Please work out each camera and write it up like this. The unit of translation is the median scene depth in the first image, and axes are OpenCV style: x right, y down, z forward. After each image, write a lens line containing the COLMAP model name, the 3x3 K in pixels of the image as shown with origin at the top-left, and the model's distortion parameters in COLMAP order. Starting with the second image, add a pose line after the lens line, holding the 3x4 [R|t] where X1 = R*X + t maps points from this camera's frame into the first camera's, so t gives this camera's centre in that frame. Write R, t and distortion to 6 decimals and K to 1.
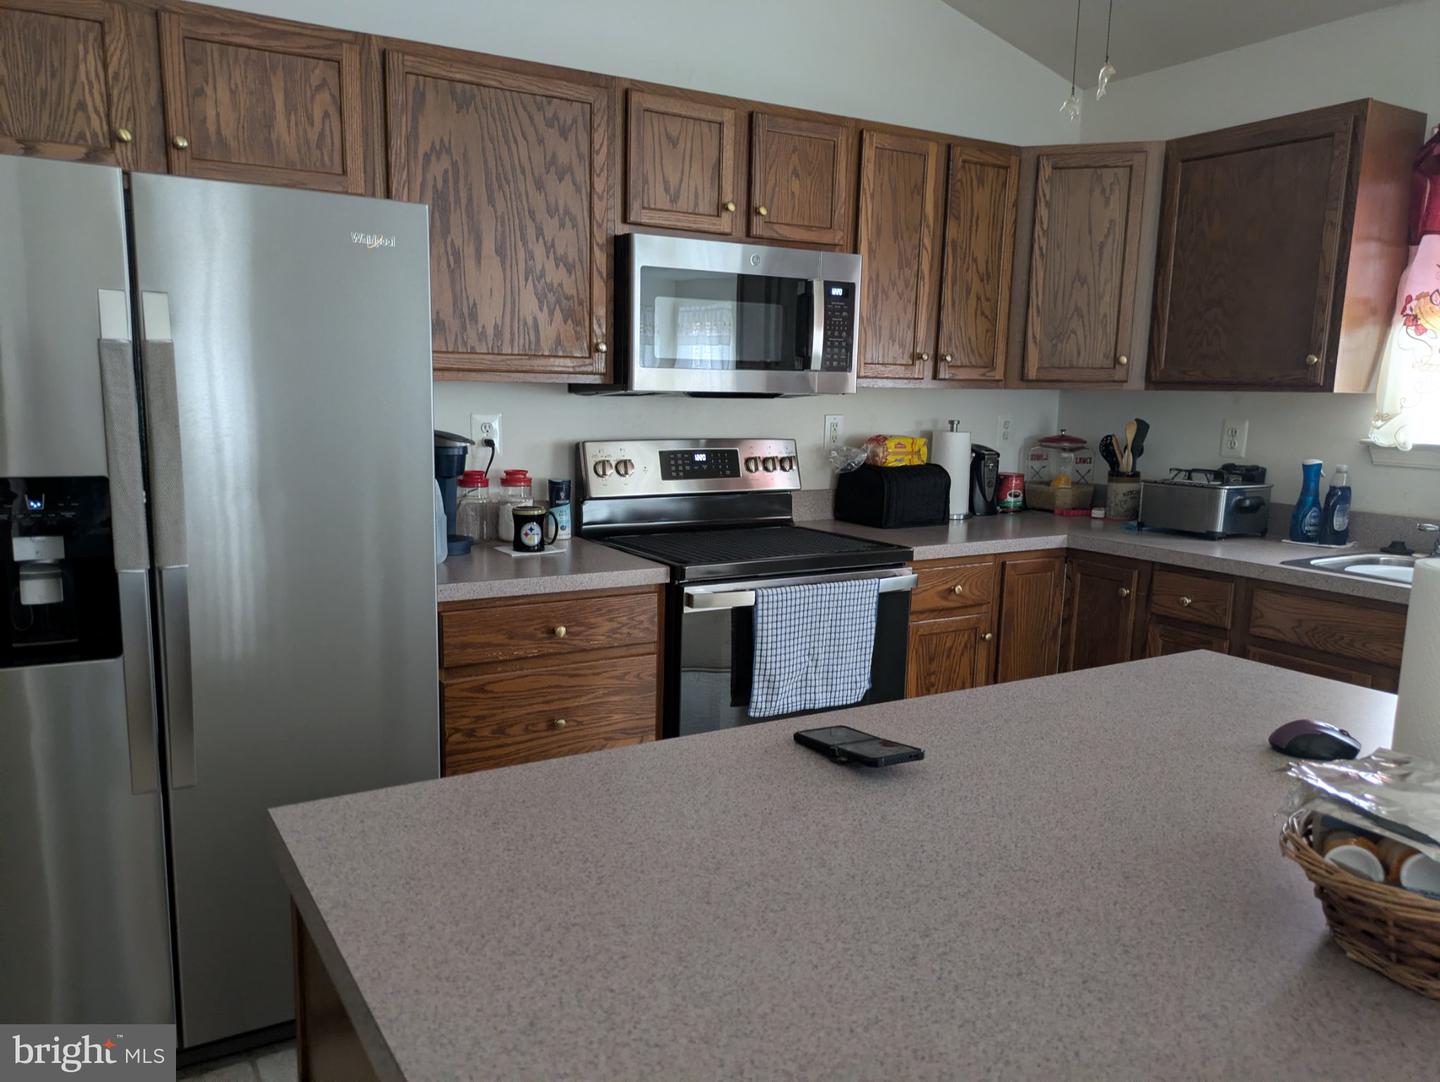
lens RADIAL K [[1069.4, 0, 725.9], [0, 1069.4, 563.4], [0, 0, 1]] dist [0.014654, -0.012092]
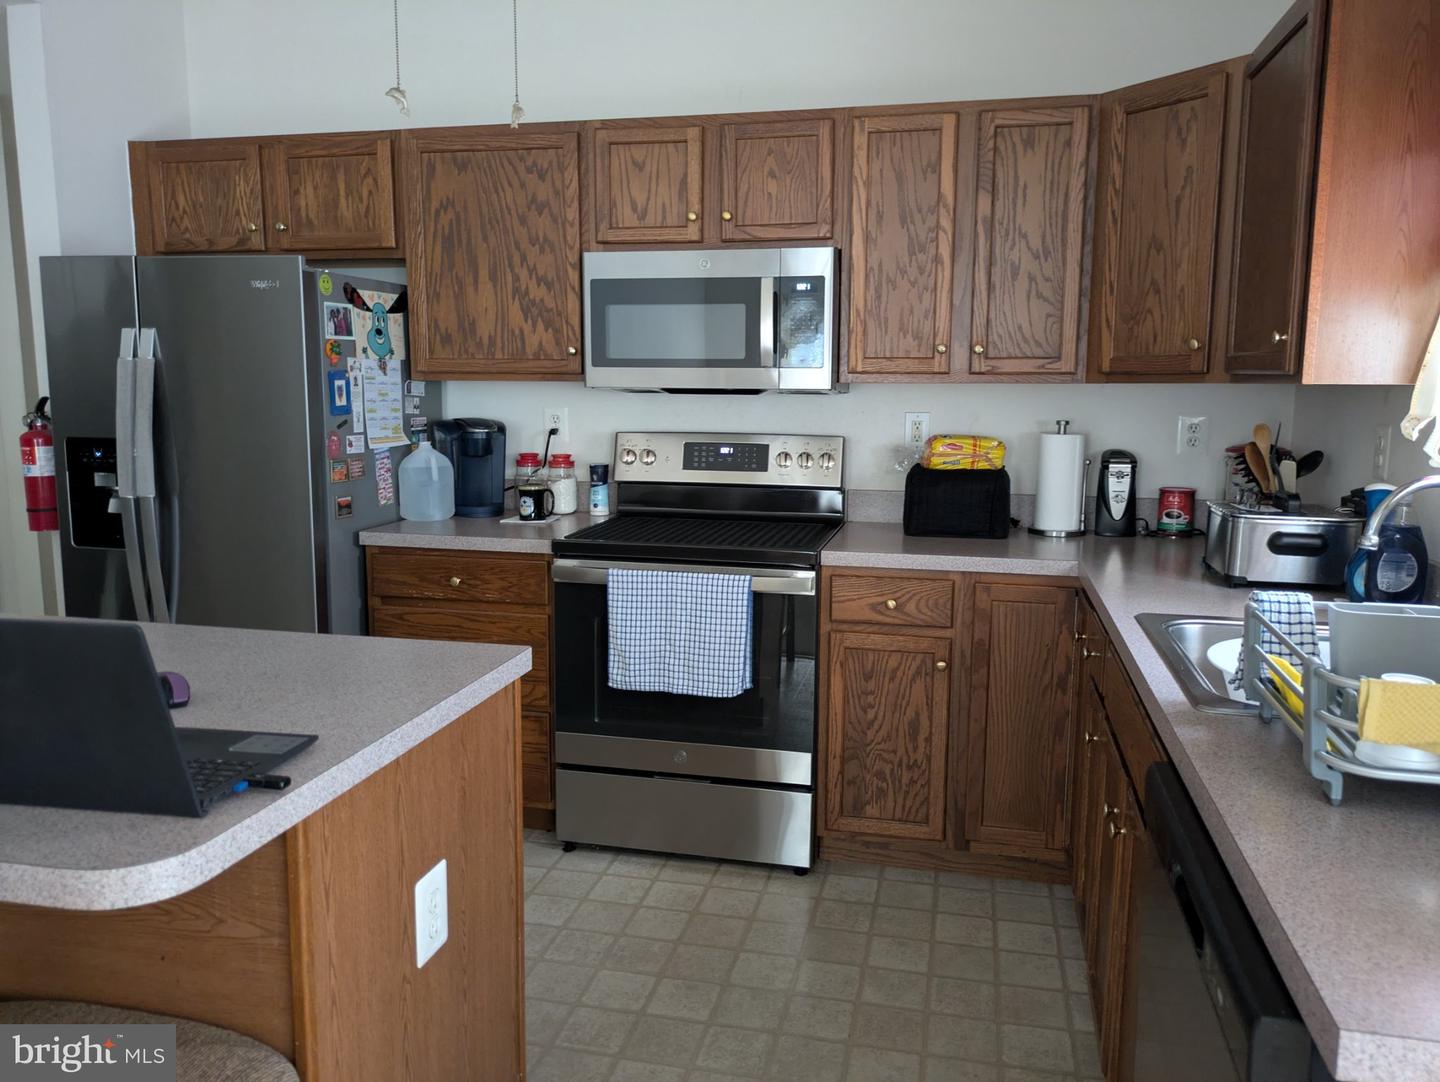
lens RADIAL K [[1069.4, 0, 755.7], [0, 1069.4, 521.6], [0, 0, 1]] dist [0.014654, -0.012092]
pose [[0.732230, 0.078401, -0.676530, 0.808332], [-0.105463, 0.994423, 0.001095, -0.037413], [0.672842, 0.070548, 0.736415, 0.277737]]
